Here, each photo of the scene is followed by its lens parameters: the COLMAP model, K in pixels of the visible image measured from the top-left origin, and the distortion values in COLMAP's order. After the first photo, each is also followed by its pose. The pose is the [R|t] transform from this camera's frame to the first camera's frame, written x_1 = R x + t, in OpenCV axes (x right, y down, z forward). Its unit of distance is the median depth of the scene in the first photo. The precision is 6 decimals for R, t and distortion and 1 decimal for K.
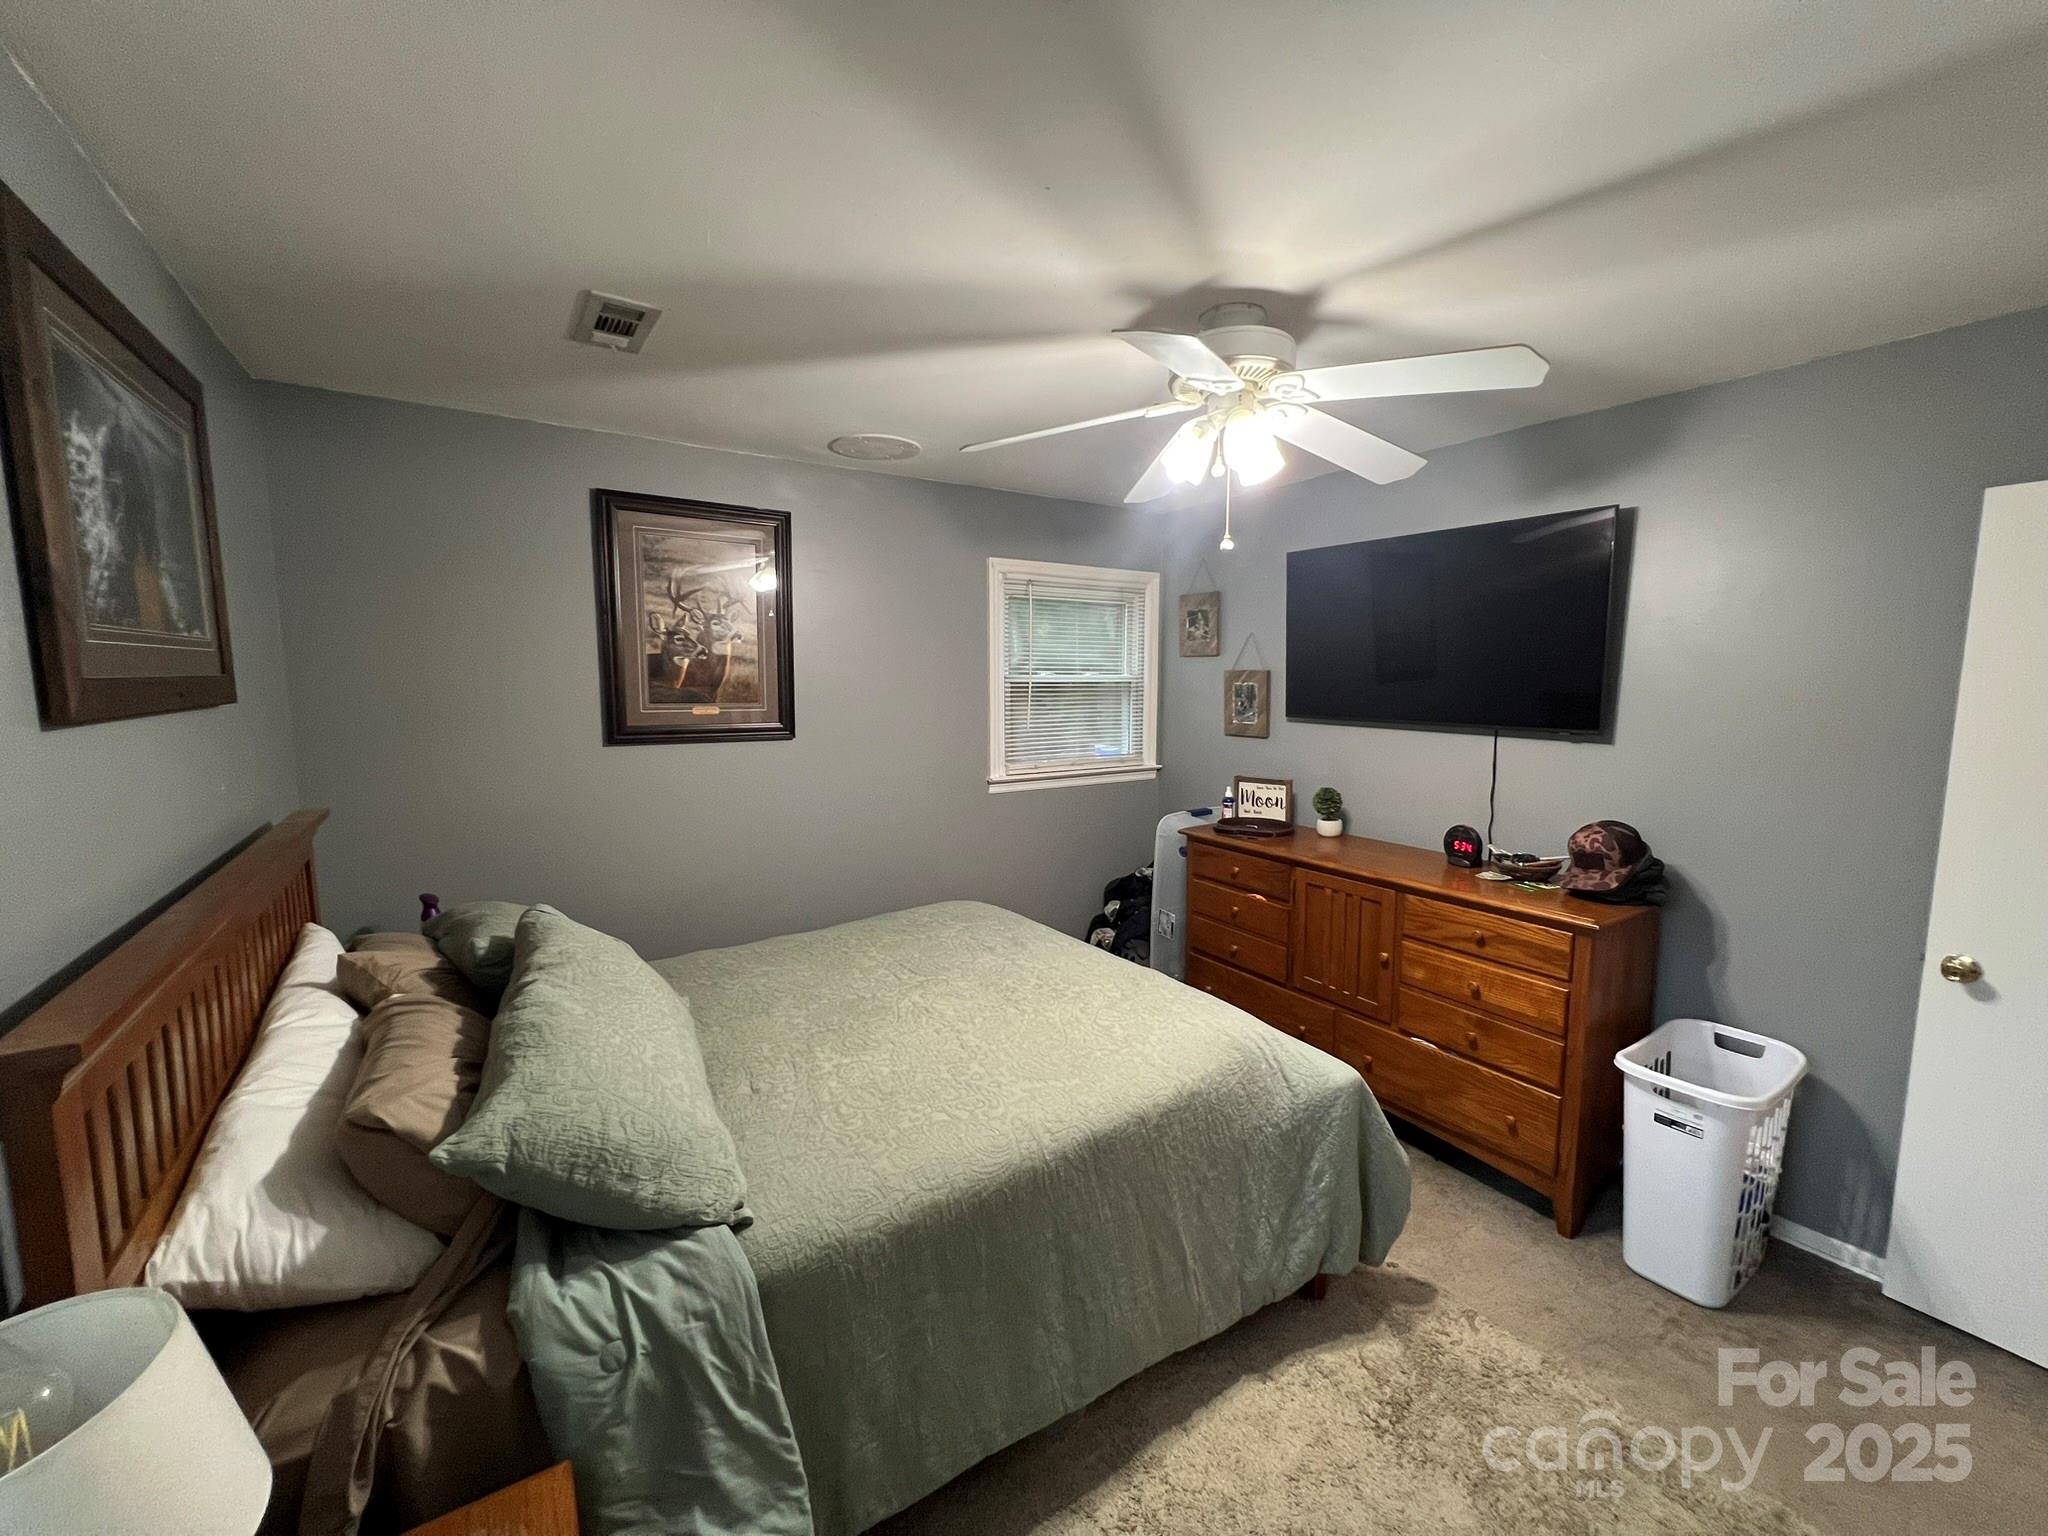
lens RADIAL K [[817.9, 0, 1024.9], [0, 817.9, 773.9], [0, 0, 1]] dist [-0.000742, 0.000278]
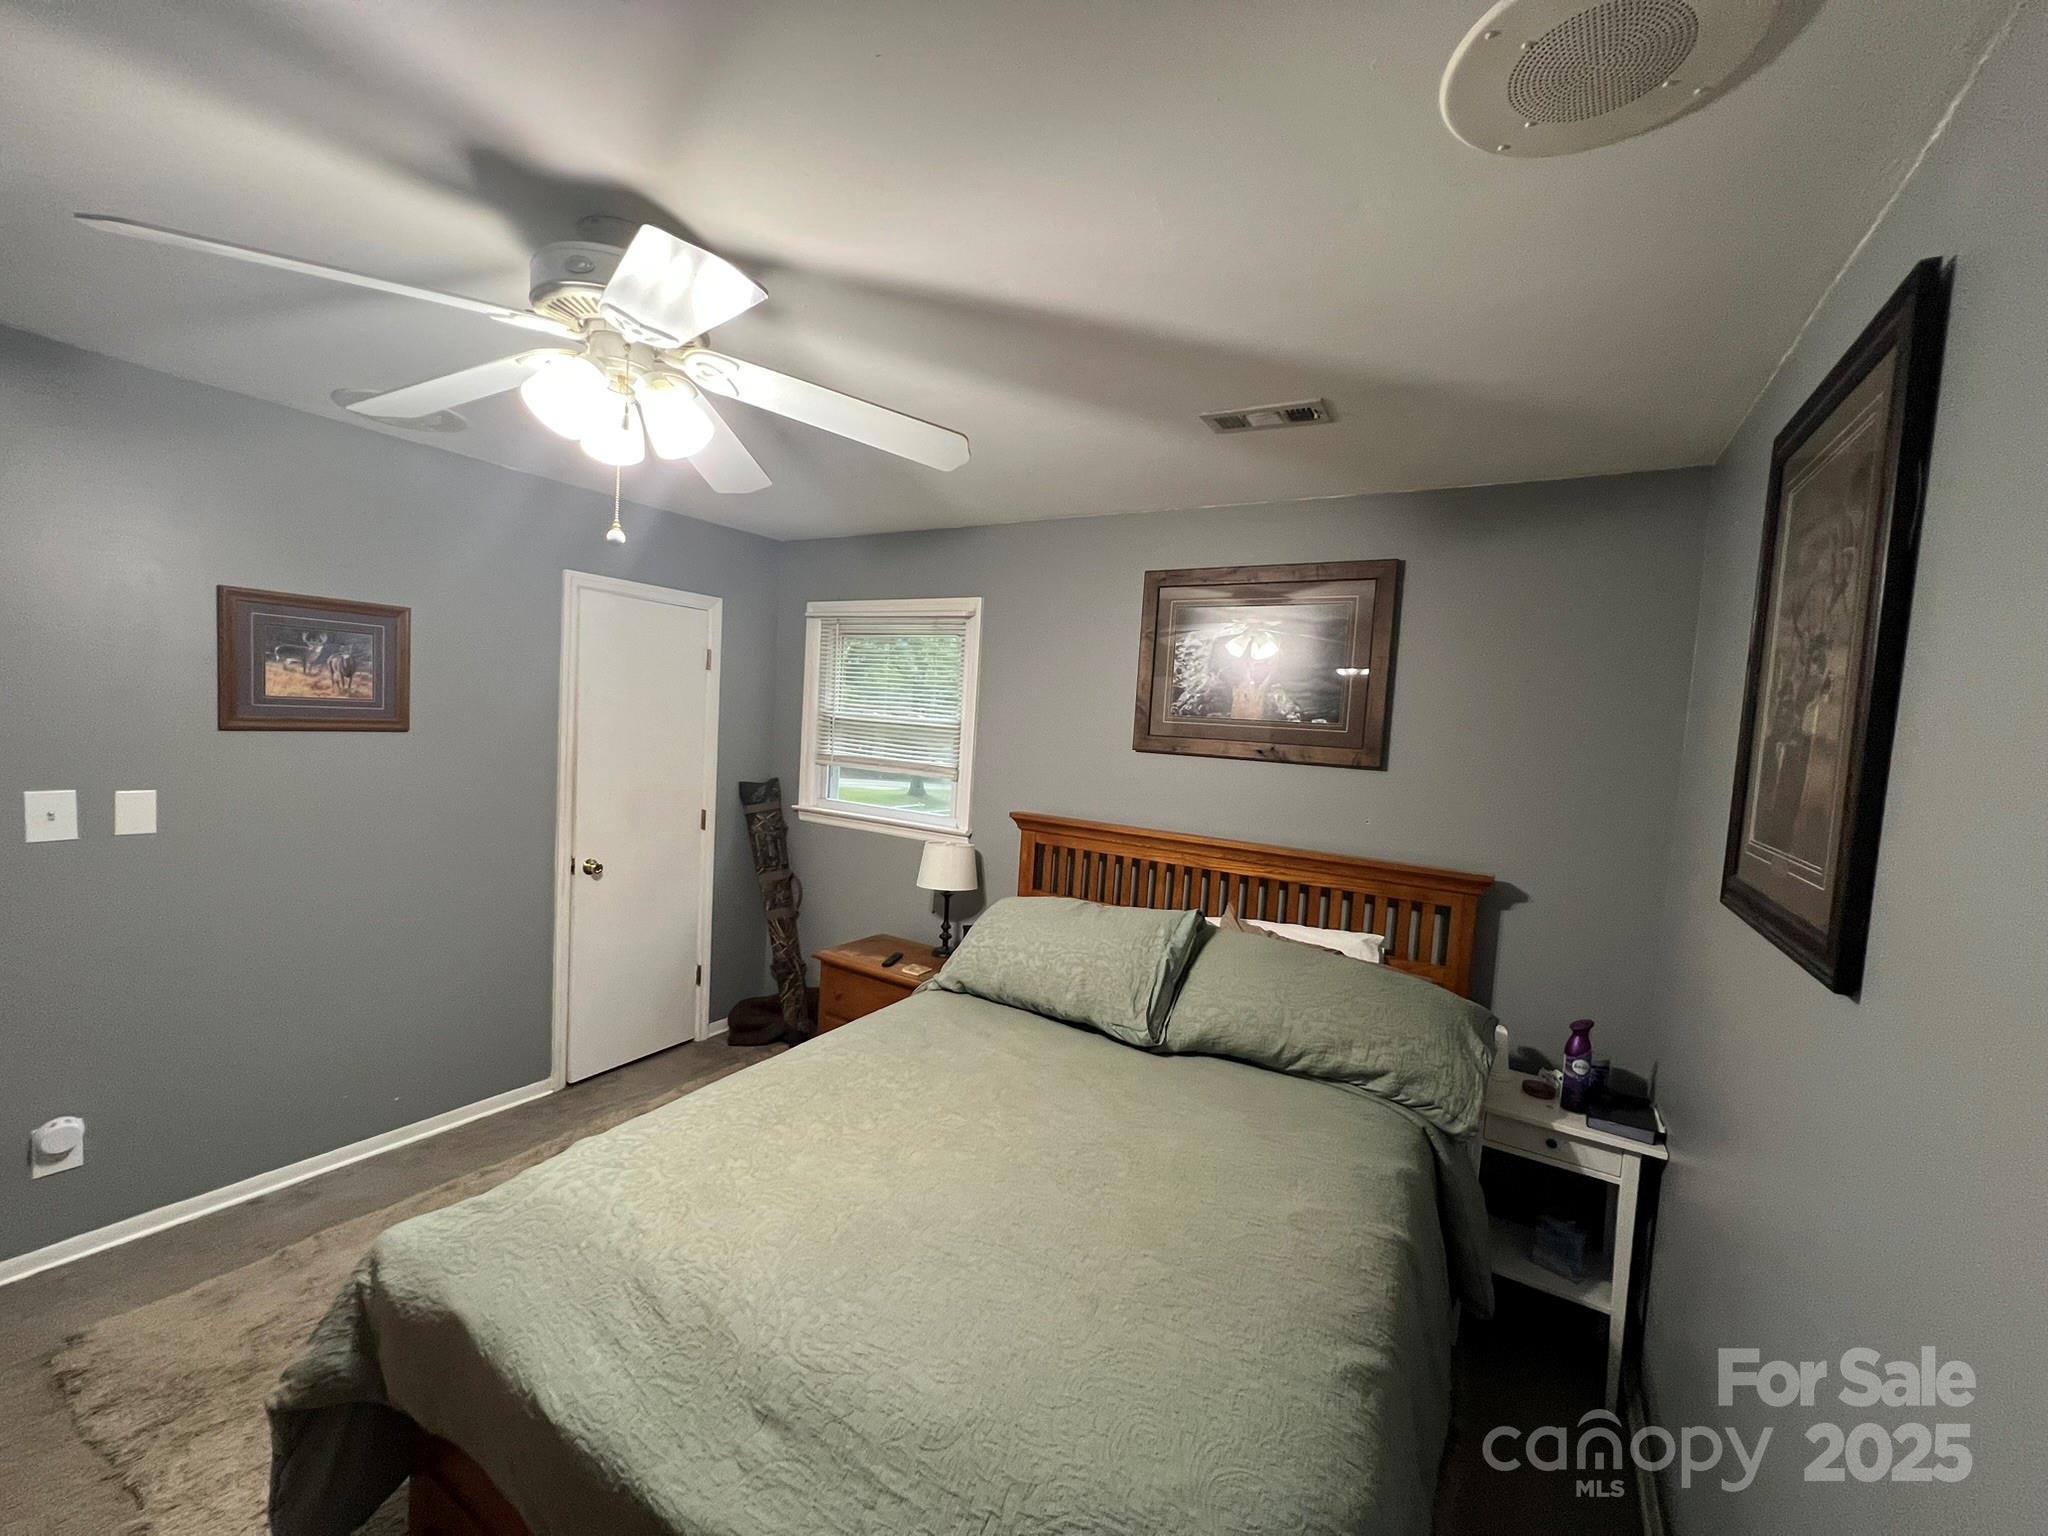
lens RADIAL K [[817.9, 0, 1024.9], [0, 817.9, 773.9], [0, 0, 1]] dist [-0.000742, 0.000278]
pose [[-0.906025, -0.031707, -0.422034, 0.142954], [-0.114726, 0.978253, 0.172800, -0.156120], [0.407377, 0.204979, -0.889959, 1.240560]]
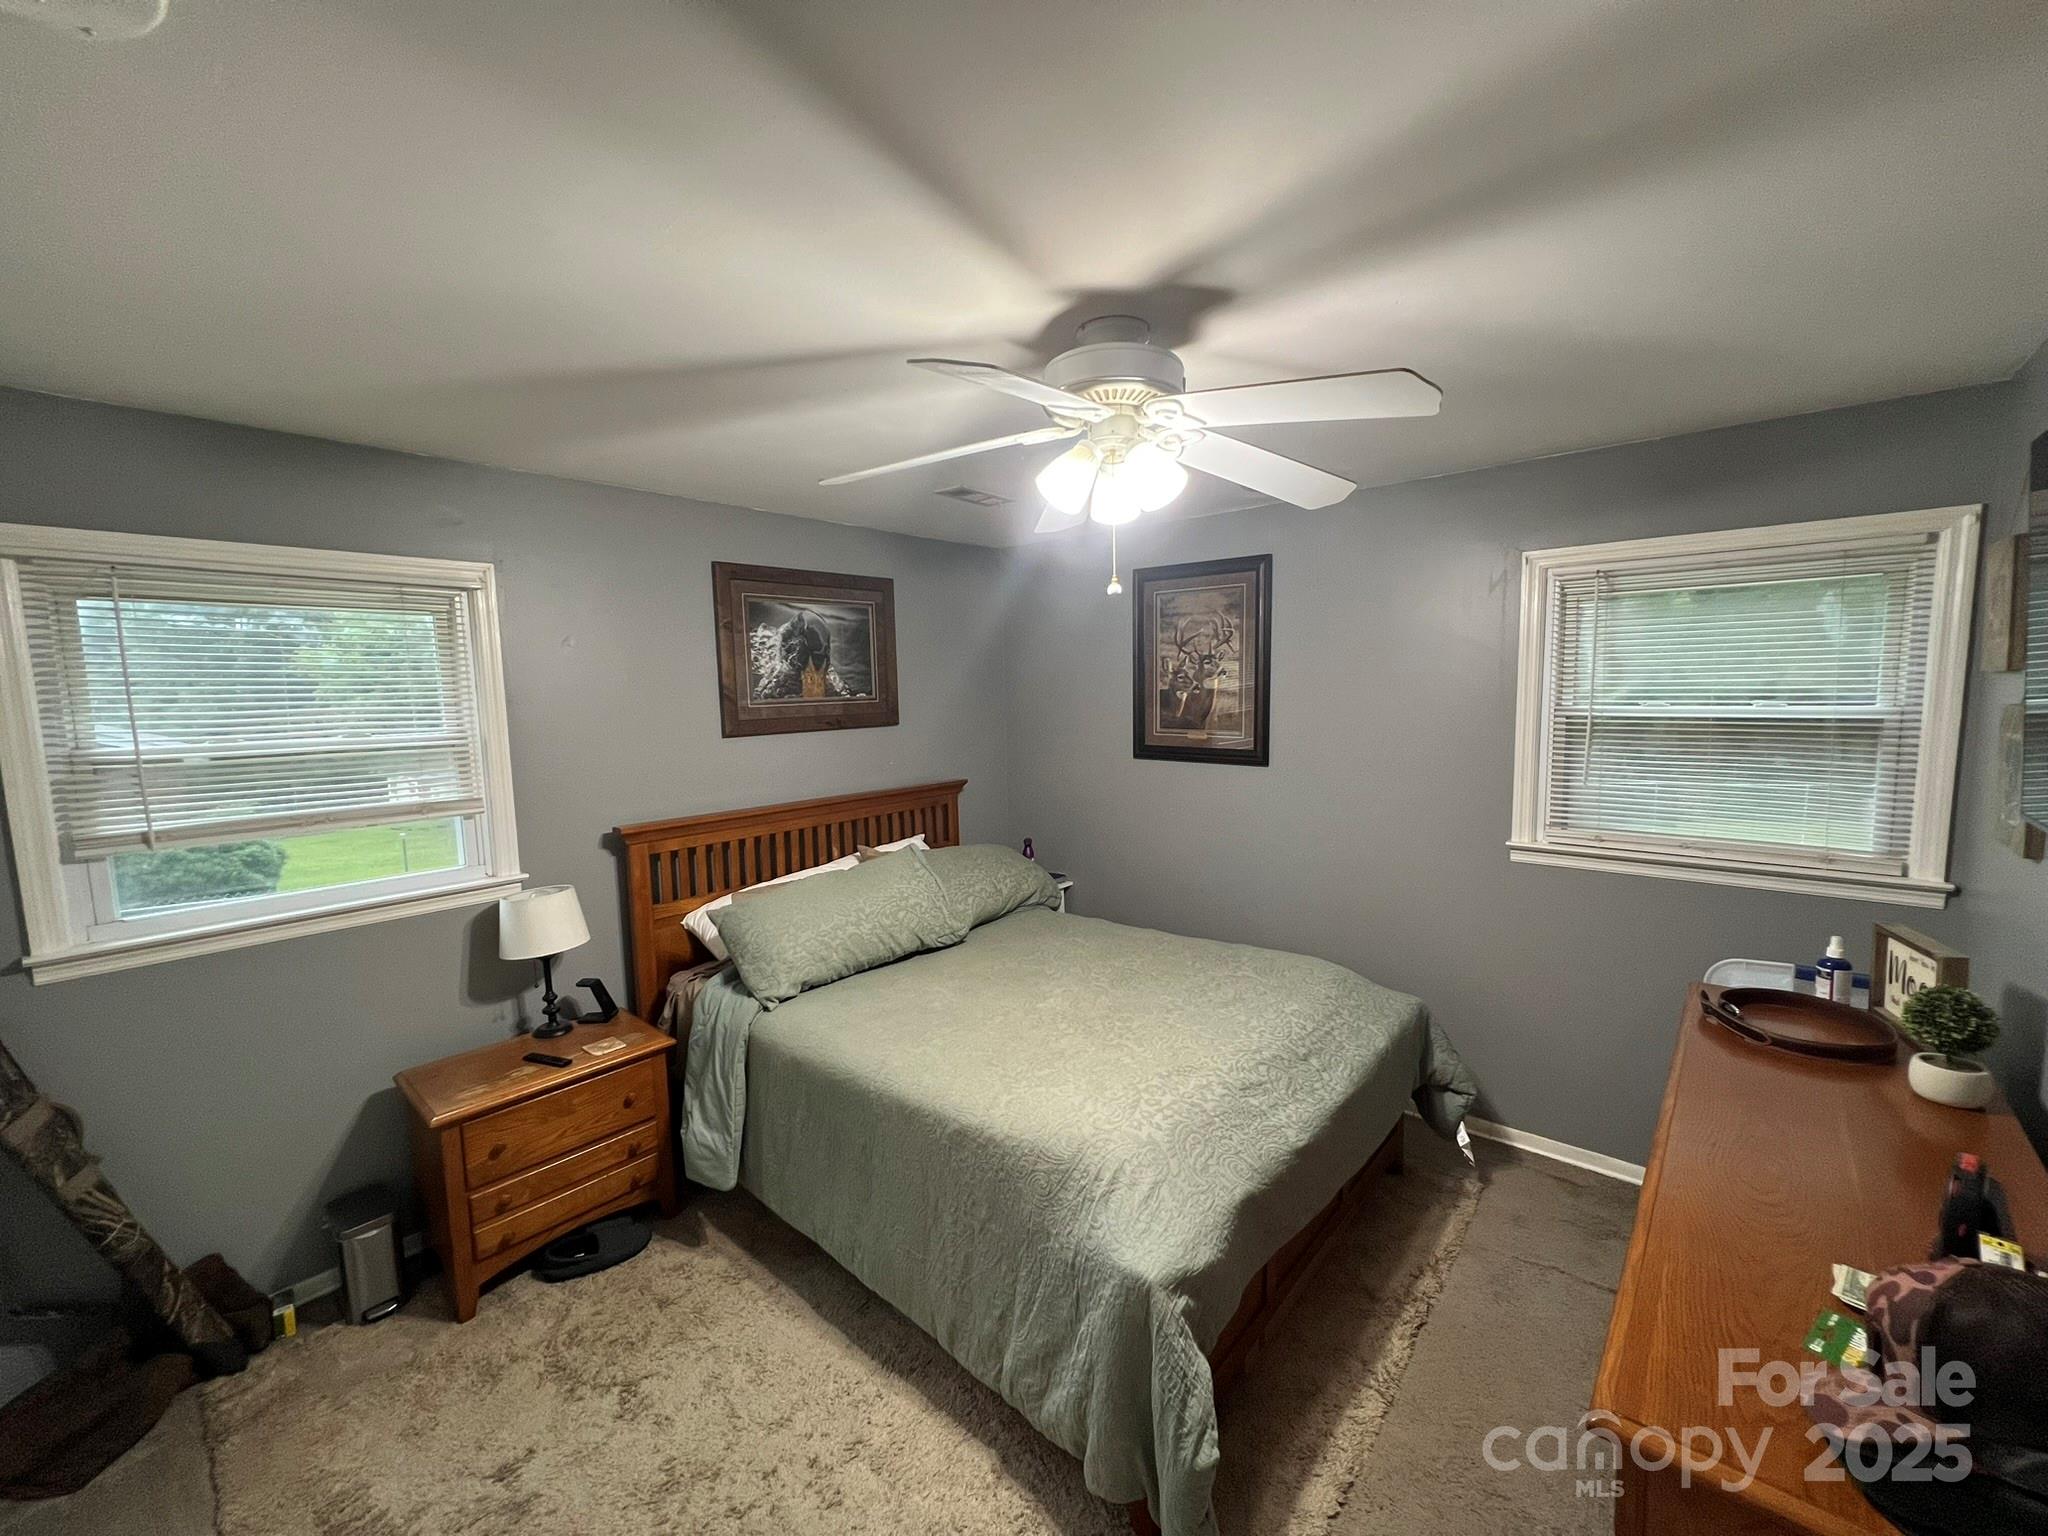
lens RADIAL K [[817.9, 0, 1024.9], [0, 817.9, 773.9], [0, 0, 1]] dist [-0.000742, 0.000278]
pose [[0.265262, 0.099766, -0.959001, 0.718340], [-0.094909, 0.992504, 0.076999, -0.093148], [0.959494, 0.070593, 0.272742, 0.449591]]
